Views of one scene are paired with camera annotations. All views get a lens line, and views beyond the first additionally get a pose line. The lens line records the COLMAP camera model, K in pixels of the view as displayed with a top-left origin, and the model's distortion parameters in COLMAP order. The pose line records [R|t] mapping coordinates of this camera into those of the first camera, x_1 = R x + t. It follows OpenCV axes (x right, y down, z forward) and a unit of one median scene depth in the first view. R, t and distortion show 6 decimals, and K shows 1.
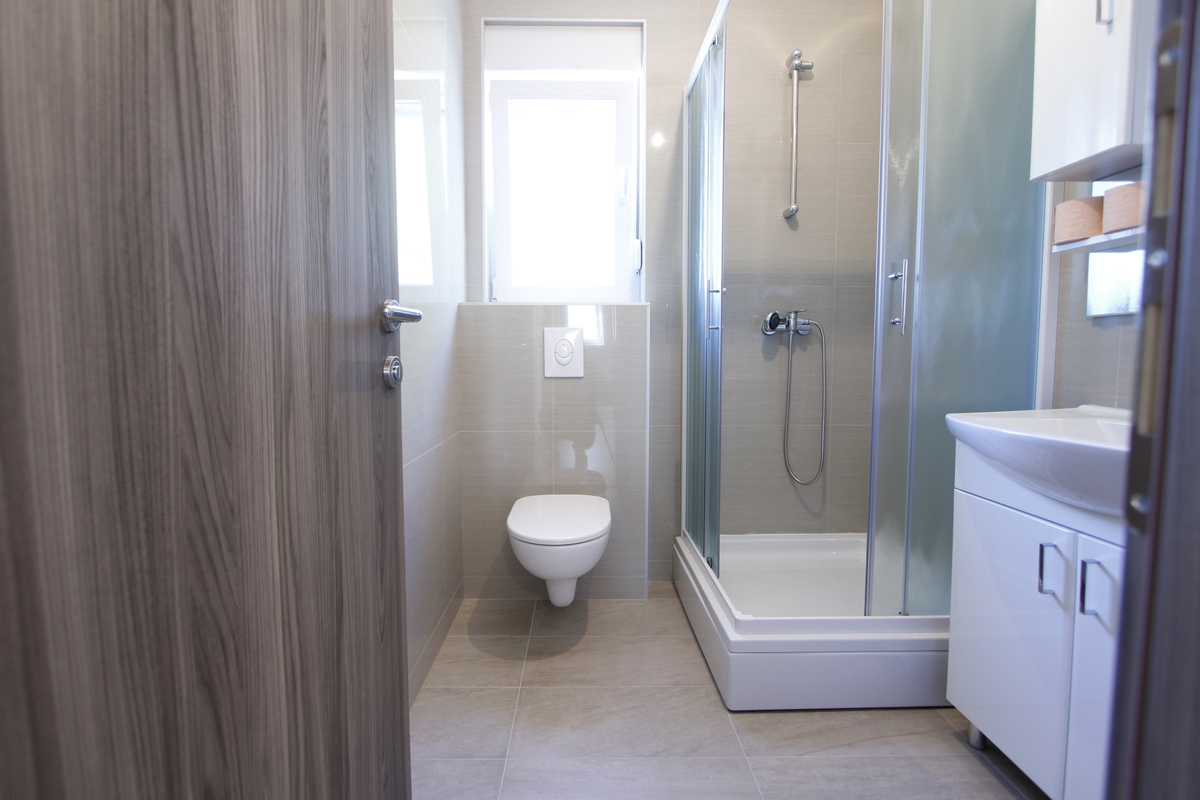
lens RADIAL K [[550.4, 0, 589.0], [0, 550.4, 393.1], [0, 0, 1]] dist [-0.013863, 0.001092]
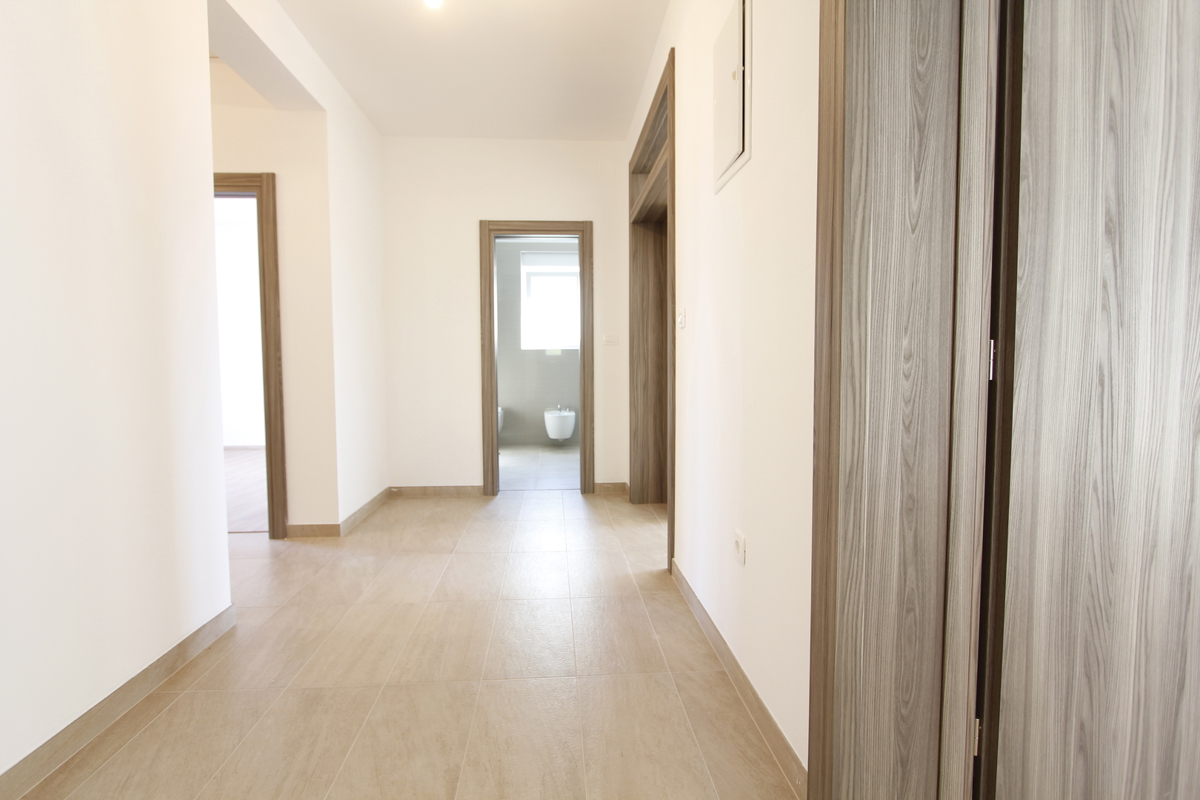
lens RADIAL K [[550.4, 0, 589.0], [0, 550.4, 393.1], [0, 0, 1]] dist [-0.013863, 0.001092]
pose [[0.205694, 0.053771, -0.977138, 0.982168], [-0.064347, 0.997072, 0.041323, -0.578921], [0.976498, 0.054377, 0.208552, -1.516069]]
